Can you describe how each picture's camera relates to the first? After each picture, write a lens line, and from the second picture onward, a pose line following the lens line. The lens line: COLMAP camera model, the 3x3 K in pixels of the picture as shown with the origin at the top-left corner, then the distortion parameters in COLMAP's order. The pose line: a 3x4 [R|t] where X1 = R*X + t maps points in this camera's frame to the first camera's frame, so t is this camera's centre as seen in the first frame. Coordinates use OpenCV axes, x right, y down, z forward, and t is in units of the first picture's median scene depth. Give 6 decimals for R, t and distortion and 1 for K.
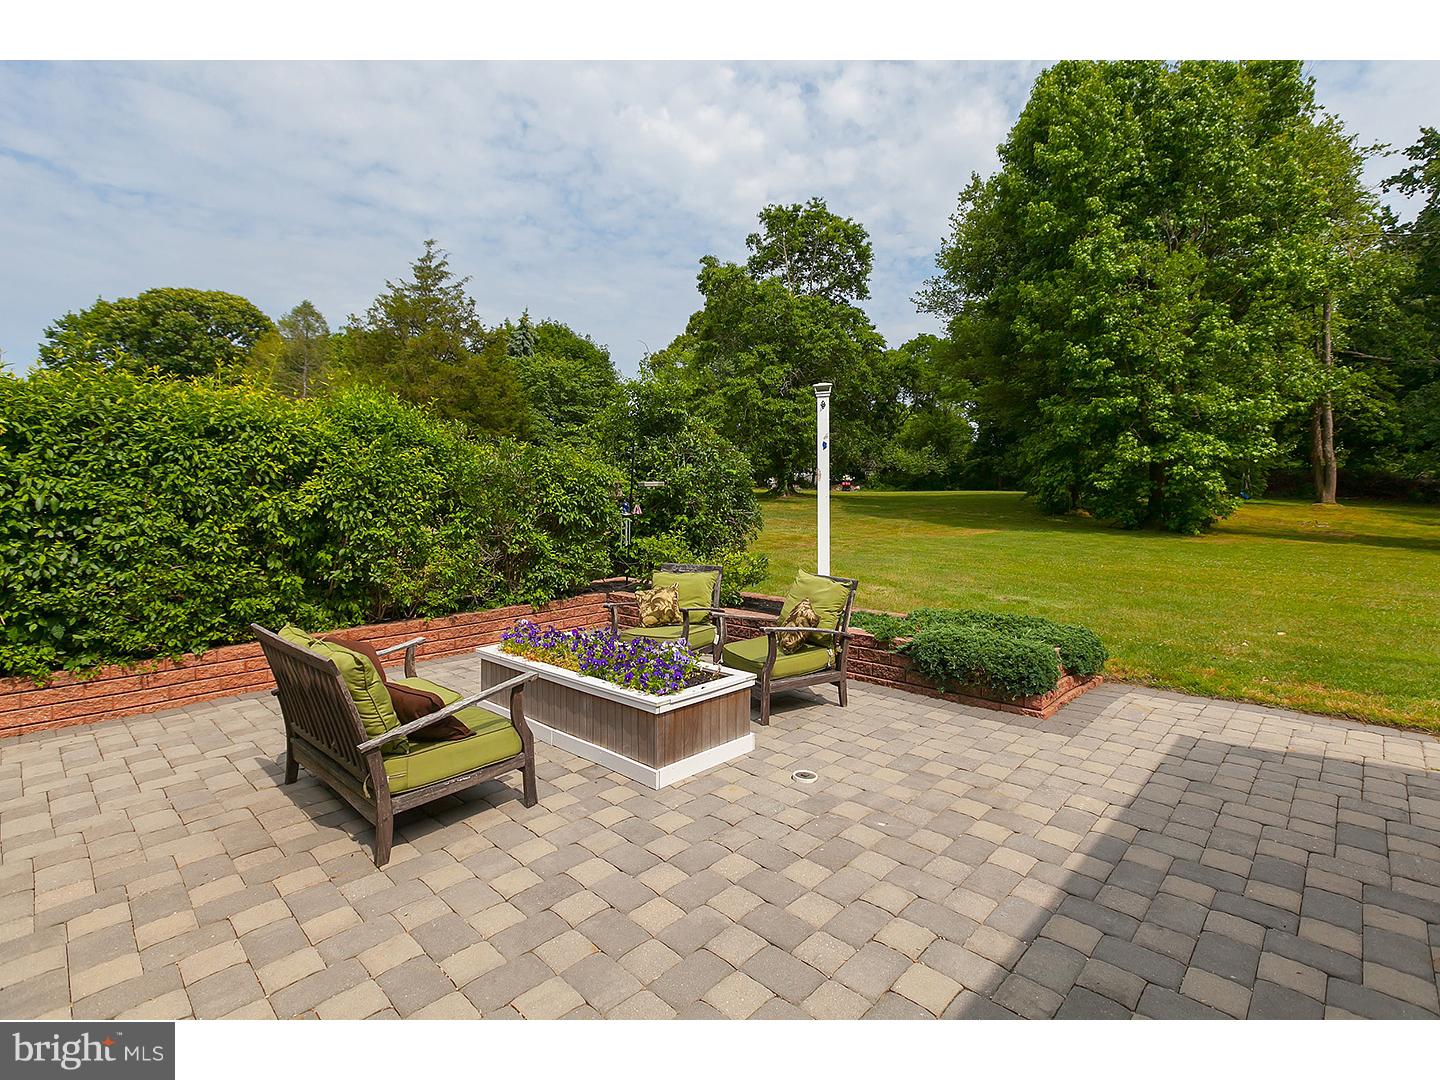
lens RADIAL K [[685.3, 0, 725.7], [0, 685.3, 499.3], [0, 0, 1]] dist [0.001721, -0.000759]
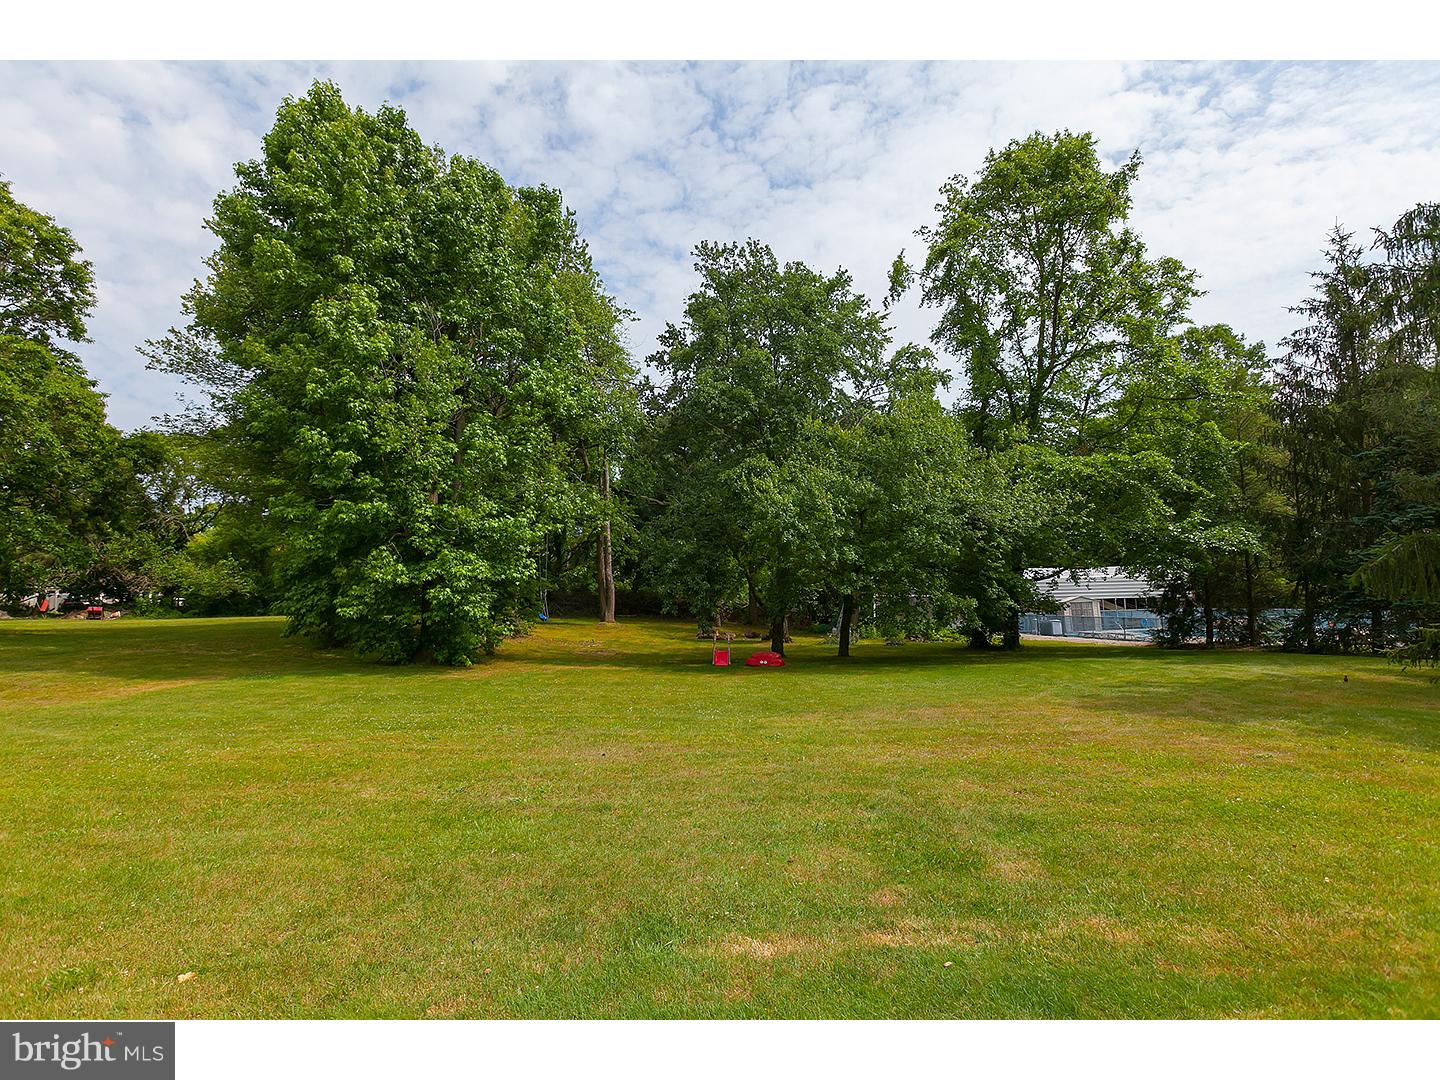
lens RADIAL K [[719.9, 0, 700.9], [0, 719.9, 525.5], [0, 0, 1]] dist [0.000026, -0.001259]
pose [[0.693341, 0.067344, 0.717456, 0.234226], [0.026915, 0.992509, -0.119172, -0.010361], [-0.720107, 0.101937, 0.686335, 0.139647]]
